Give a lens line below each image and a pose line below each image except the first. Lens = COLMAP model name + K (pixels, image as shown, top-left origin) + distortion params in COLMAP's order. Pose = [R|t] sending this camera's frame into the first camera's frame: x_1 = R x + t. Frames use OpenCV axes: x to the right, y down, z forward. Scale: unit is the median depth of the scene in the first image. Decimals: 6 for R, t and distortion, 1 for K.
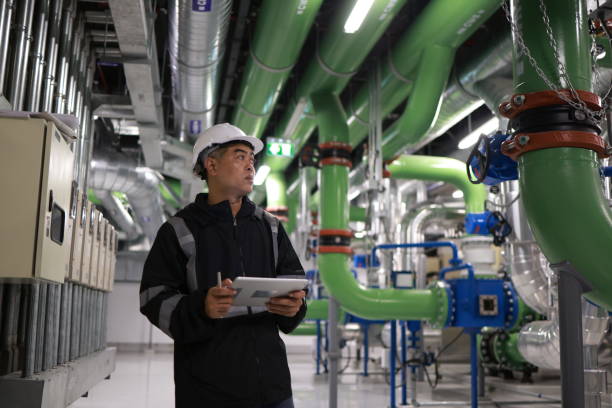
lens RADIAL K [[651.5, 0, 306.0], [0, 651.5, 204.0], [0, 0, 1]] dist [-0.025015, -0.023962]
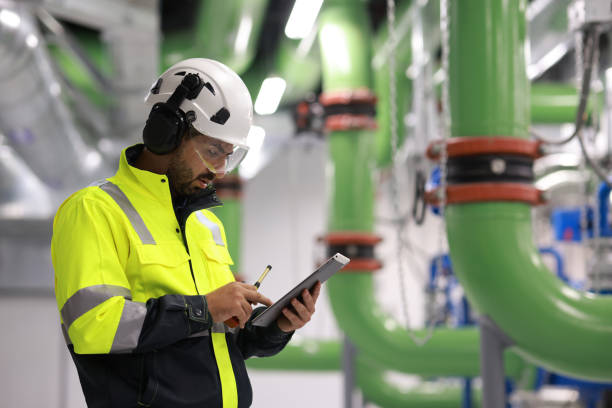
lens RADIAL K [[1542.0, 0, 306.0], [0, 1542.0, 204.0], [0, 0, 1]] dist [0.492568, -0.241946]
pose [[0.995530, -0.029977, -0.089566, 0.016509], [0.035943, 0.997188, 0.065758, 0.013376], [0.087343, -0.068684, 0.993808, 0.104706]]
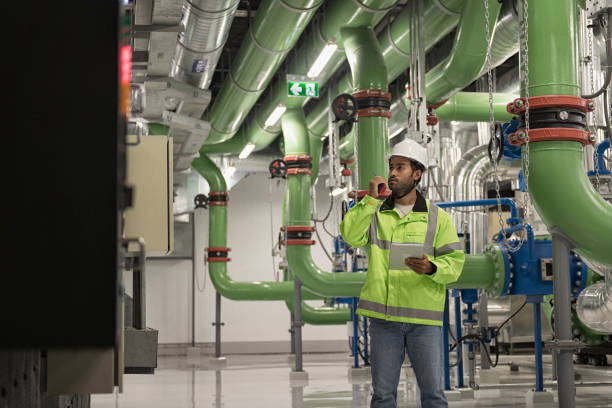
lens RADIAL K [[1074.8, 0, 306.0], [0, 1074.8, 204.0], [0, 0, 1]] dist [-0.024570, -0.113137]
pose [[0.999338, -0.033813, -0.013458, -0.028058], [0.034717, 0.996661, 0.073897, -0.048863], [0.010915, -0.074315, 0.997175, -0.424162]]
